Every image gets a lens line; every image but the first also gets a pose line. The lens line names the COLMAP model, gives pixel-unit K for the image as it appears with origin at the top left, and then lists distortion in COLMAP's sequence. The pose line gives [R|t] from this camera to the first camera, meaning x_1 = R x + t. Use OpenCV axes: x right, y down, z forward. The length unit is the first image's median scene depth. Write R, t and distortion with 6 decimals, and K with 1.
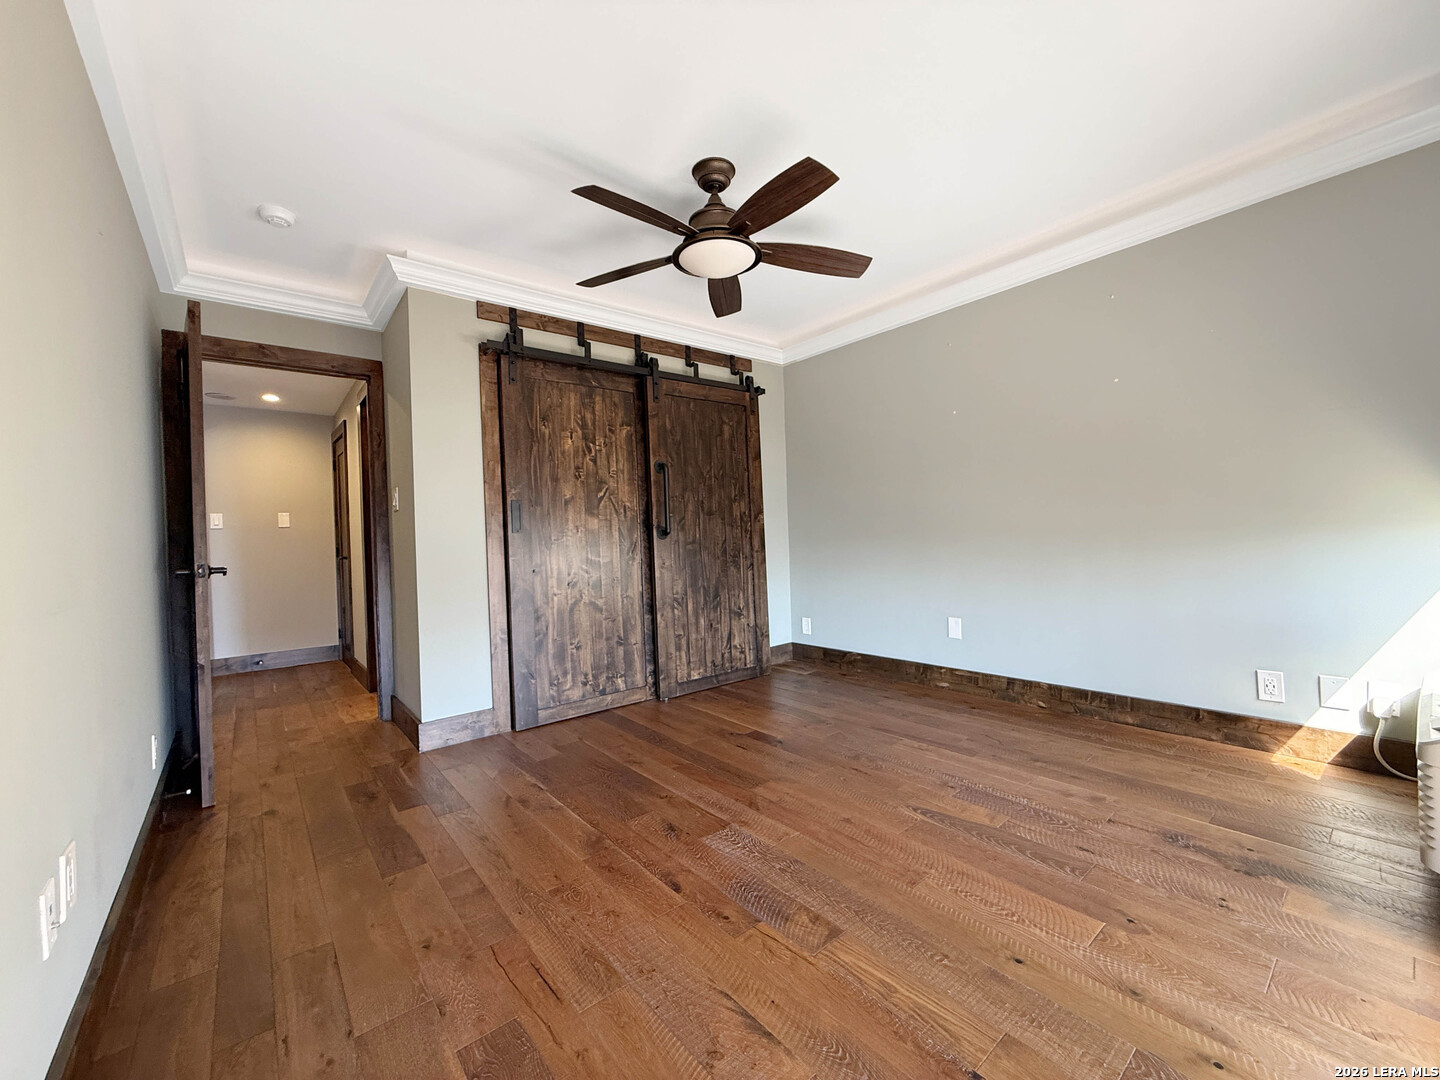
lens RADIAL K [[575.0, 0, 714.8], [0, 575.0, 539.1], [0, 0, 1]] dist [0.000045, 0.000204]
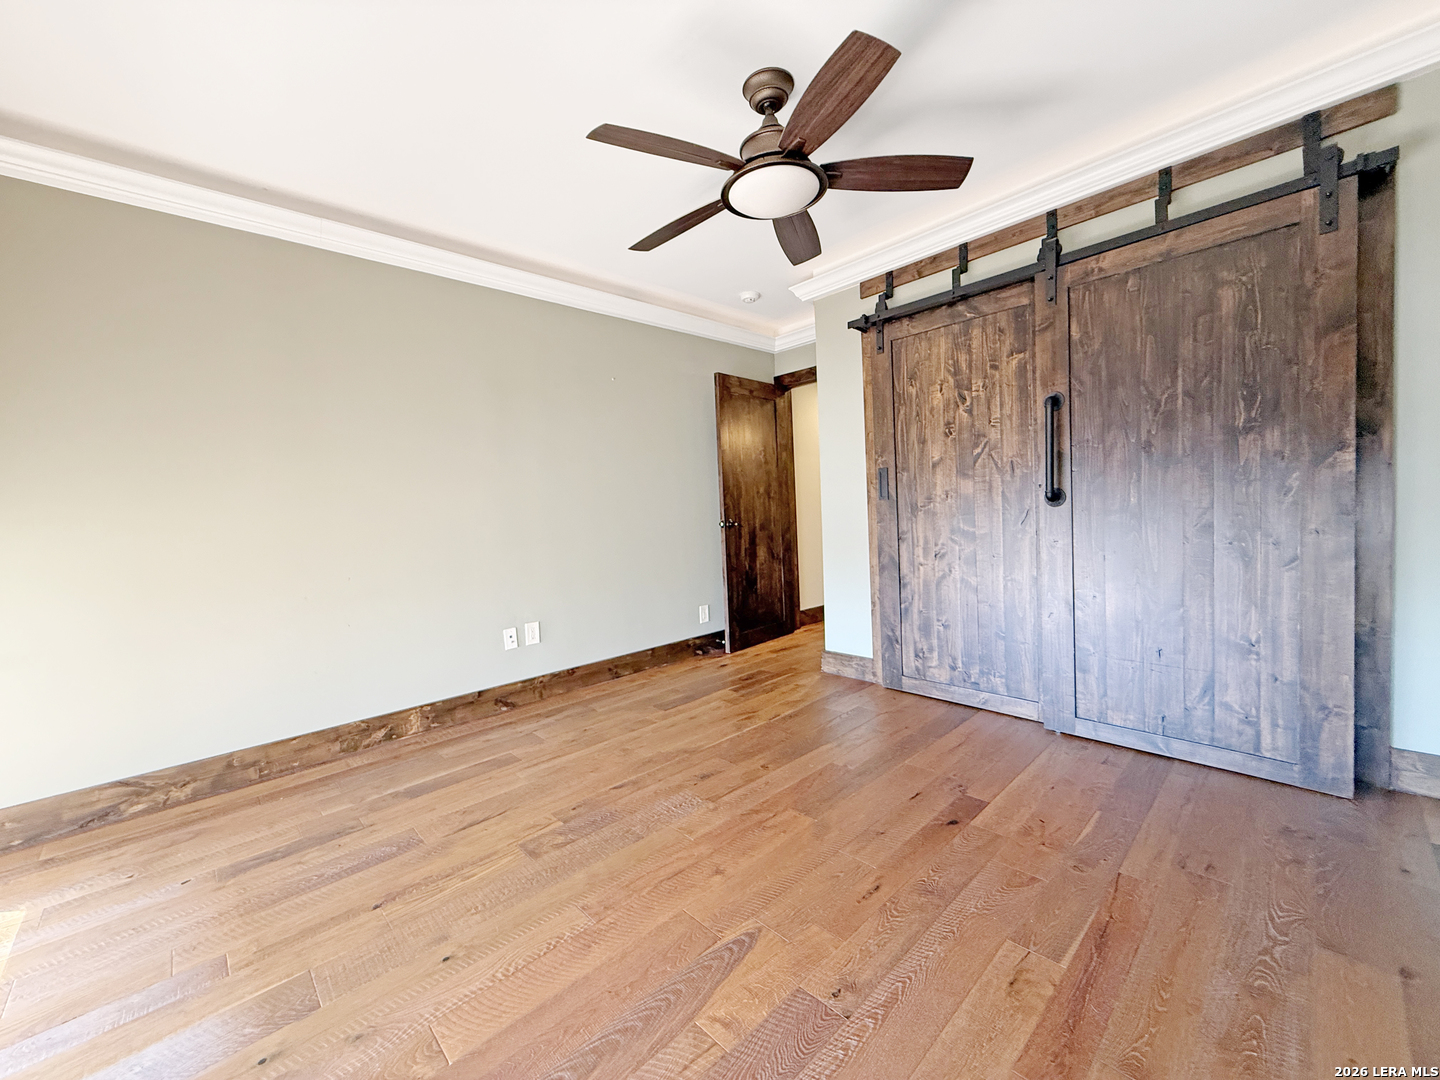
lens RADIAL K [[575.0, 0, 714.8], [0, 575.0, 539.1], [0, 0, 1]] dist [0.000045, 0.000204]
pose [[0.072840, 0.084838, -0.993729, 0.620763], [0.036699, 0.995473, 0.087677, -0.039471], [0.996668, -0.042855, 0.069397, 0.584352]]
